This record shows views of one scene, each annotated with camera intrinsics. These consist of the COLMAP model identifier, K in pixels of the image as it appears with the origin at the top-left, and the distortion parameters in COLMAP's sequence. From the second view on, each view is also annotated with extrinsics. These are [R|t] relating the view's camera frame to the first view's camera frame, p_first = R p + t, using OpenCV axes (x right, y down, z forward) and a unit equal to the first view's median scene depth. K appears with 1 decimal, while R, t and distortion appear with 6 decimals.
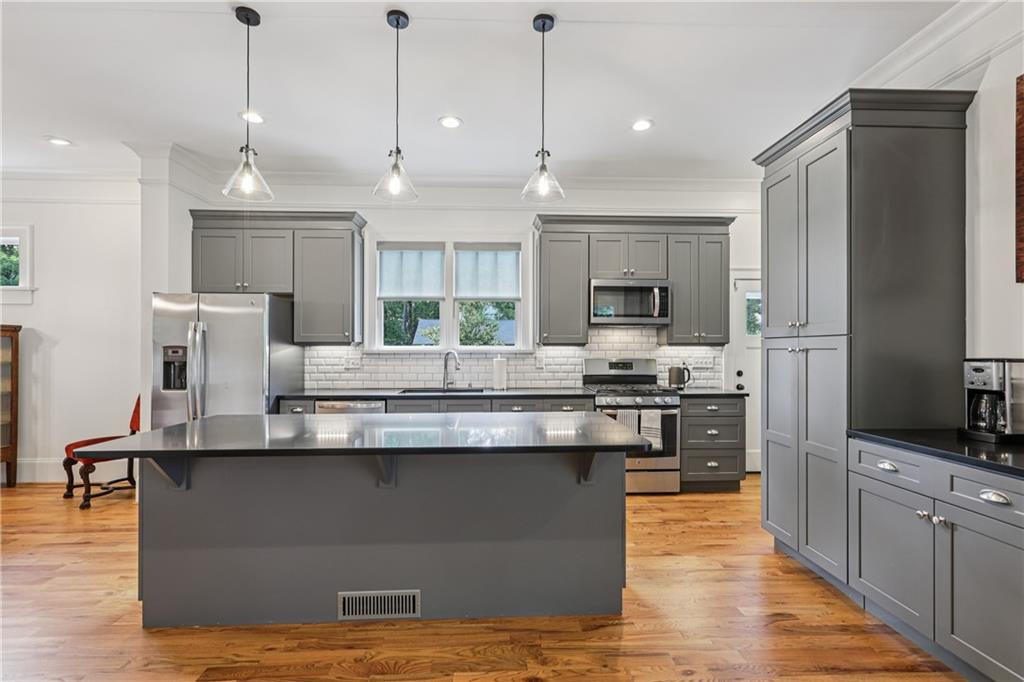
lens RADIAL K [[468.5, 0, 516.5], [0, 468.5, 346.1], [0, 0, 1]] dist [-0.002447, 0.003785]
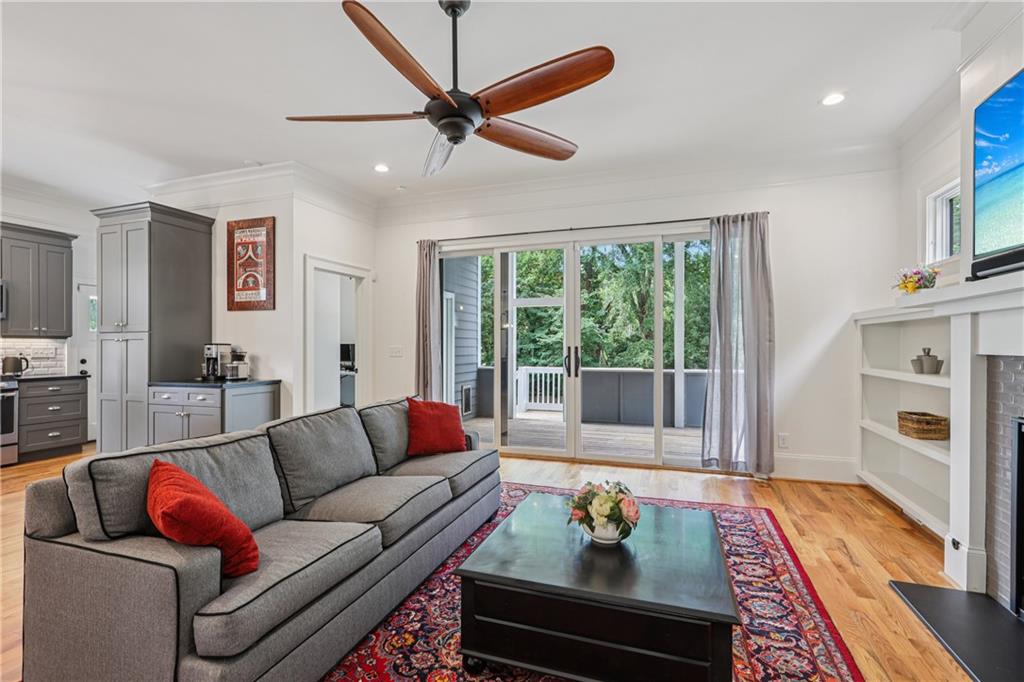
lens RADIAL K [[461.1, 0, 511.4], [0, 461.1, 346.9], [0, 0, 1]] dist [0.003318, 0.001175]
pose [[0.385893, -0.003095, 0.922538, -0.233898], [-0.002454, 0.999987, 0.004381, 0.013235], [-0.922540, -0.003955, 0.385881, -0.562240]]
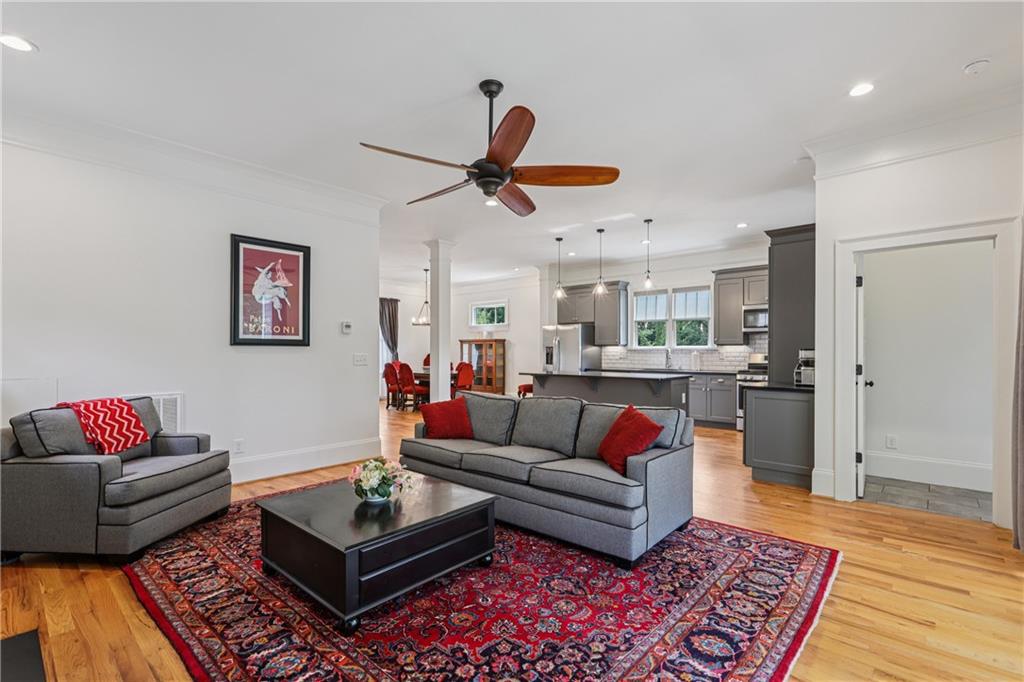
lens RADIAL K [[468.5, 0, 516.5], [0, 468.5, 346.1], [0, 0, 1]] dist [-0.002447, 0.003785]
pose [[0.715827, -0.006922, -0.698243, 0.759822], [0.003723, 0.999974, -0.006097, 0.009582], [0.698267, 0.001765, 0.715835, -0.777846]]
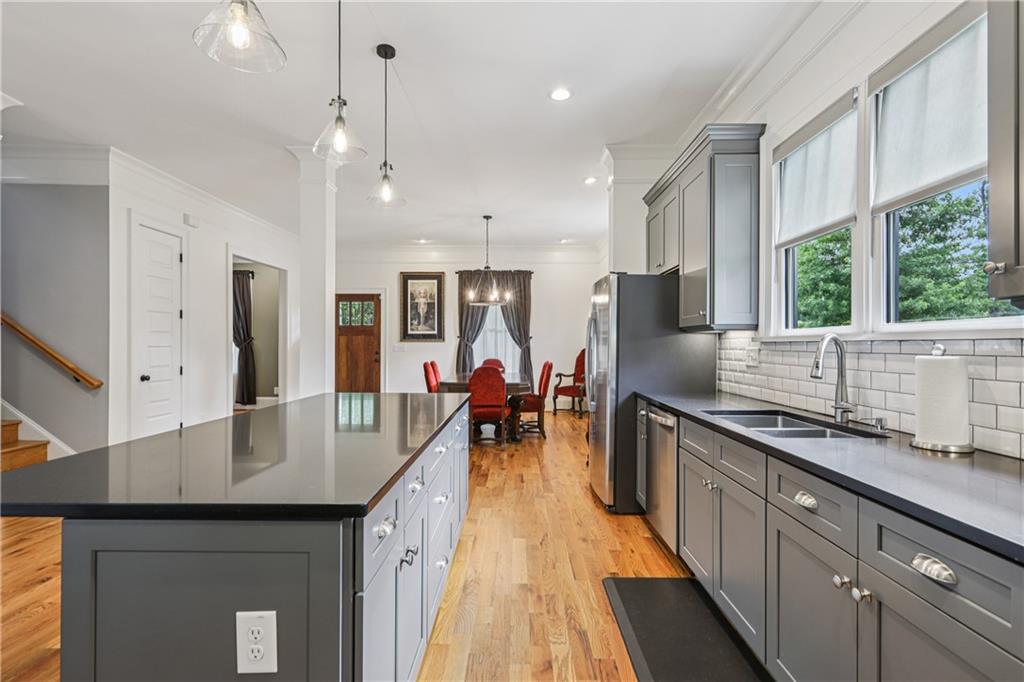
lens RADIAL K [[495.6, 0, 514.0], [0, 495.6, 344.2], [0, 0, 1]] dist [0.001158, 0.001393]
pose [[-0.053802, -0.001738, -0.998550, 0.360414], [0.002146, 0.999996, -0.001856, 0.019908], [0.998549, -0.002243, -0.053798, 0.761859]]
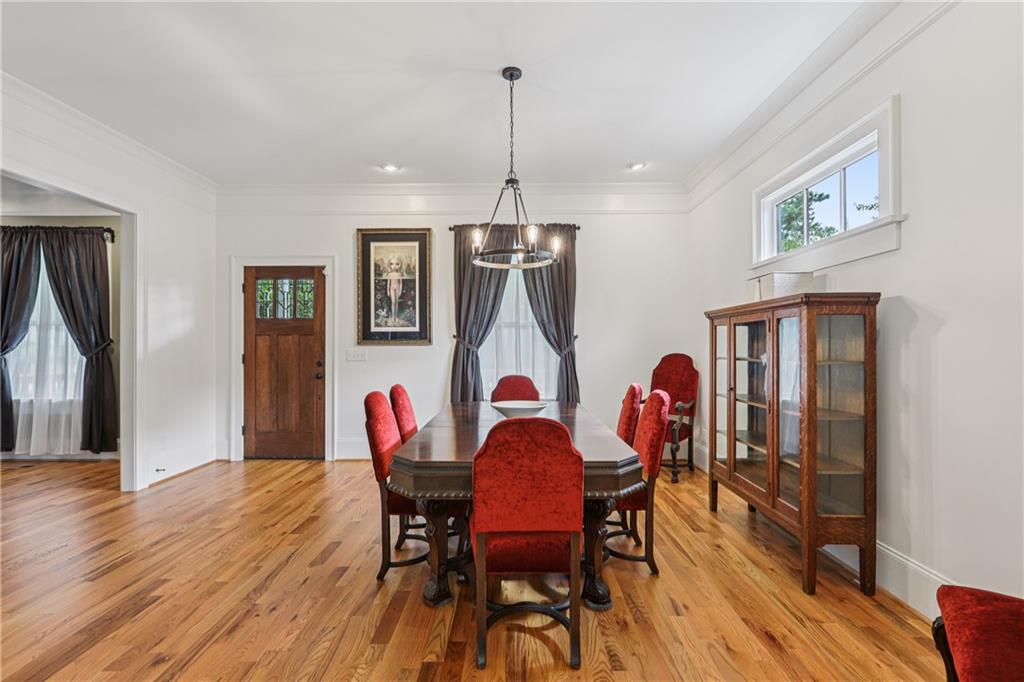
lens RADIAL K [[468.5, 0, 516.5], [0, 468.5, 346.1], [0, 0, 1]] dist [-0.002447, 0.003785]
pose [[-0.050006, -0.002090, -0.998747, -0.523153], [0.008457, 0.999961, -0.002516, 0.013870], [0.998713, -0.008573, -0.049986, 0.632851]]
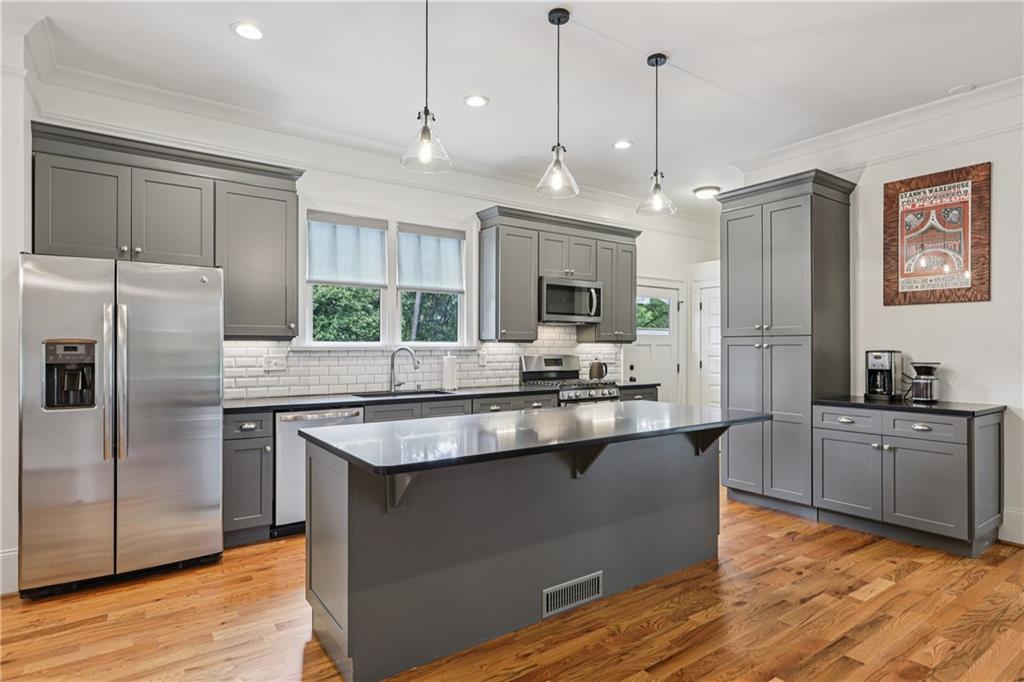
lens RADIAL K [[550.6, 0, 517.0], [0, 550.6, 344.2], [0, 0, 1]] dist [0.002590, 0.001246]
pose [[0.839267, 0.003501, 0.543708, -0.541534], [-0.003205, 0.999994, -0.001491, 0.004992], [-0.543709, -0.000492, 0.839273, 0.029080]]
